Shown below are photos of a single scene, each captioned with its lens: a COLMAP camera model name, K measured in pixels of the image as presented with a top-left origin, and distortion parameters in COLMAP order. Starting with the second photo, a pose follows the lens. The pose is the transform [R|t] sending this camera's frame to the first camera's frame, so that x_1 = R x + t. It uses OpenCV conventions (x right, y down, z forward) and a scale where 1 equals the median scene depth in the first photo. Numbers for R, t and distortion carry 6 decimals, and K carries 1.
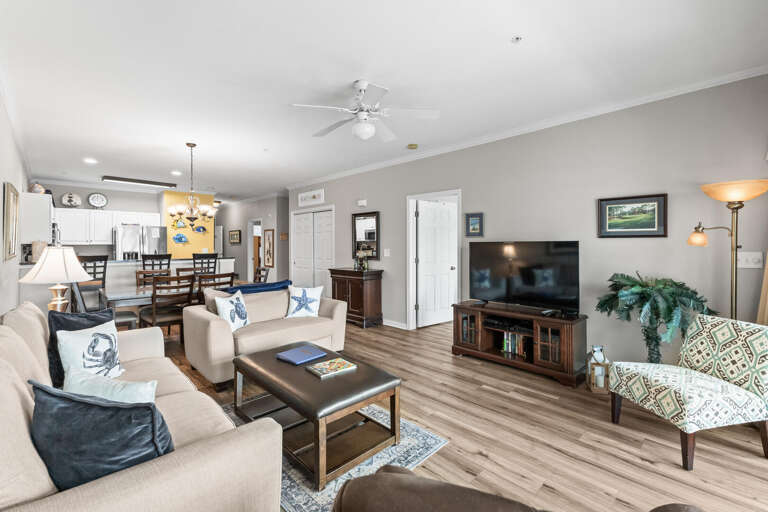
lens RADIAL K [[335.6, 0, 396.3], [0, 335.6, 247.0], [0, 0, 1]] dist [0.001356, -0.000404]
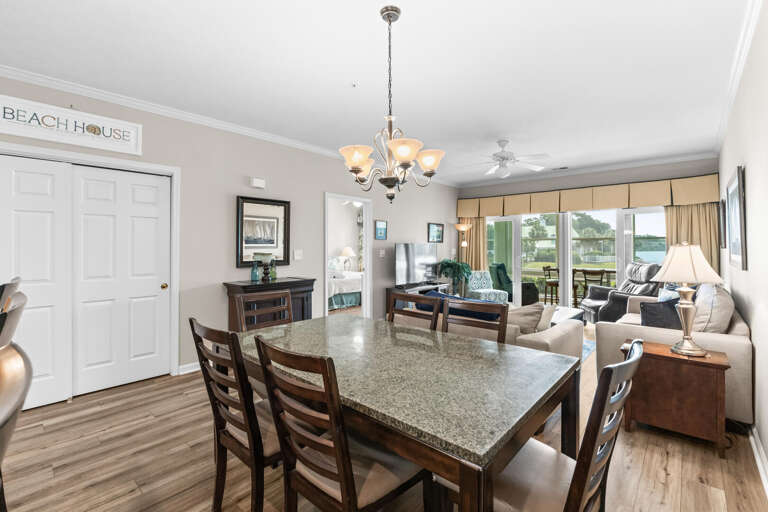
lens RADIAL K [[346.9, 0, 381.8], [0, 346.9, 239.7], [0, 0, 1]] dist [-0.023110, -0.001196]
pose [[-0.056919, 0.019392, 0.998190, -1.127806], [0.001058, 0.999812, -0.019363, -0.003990], [-0.998378, -0.000046, -0.056929, 1.090949]]
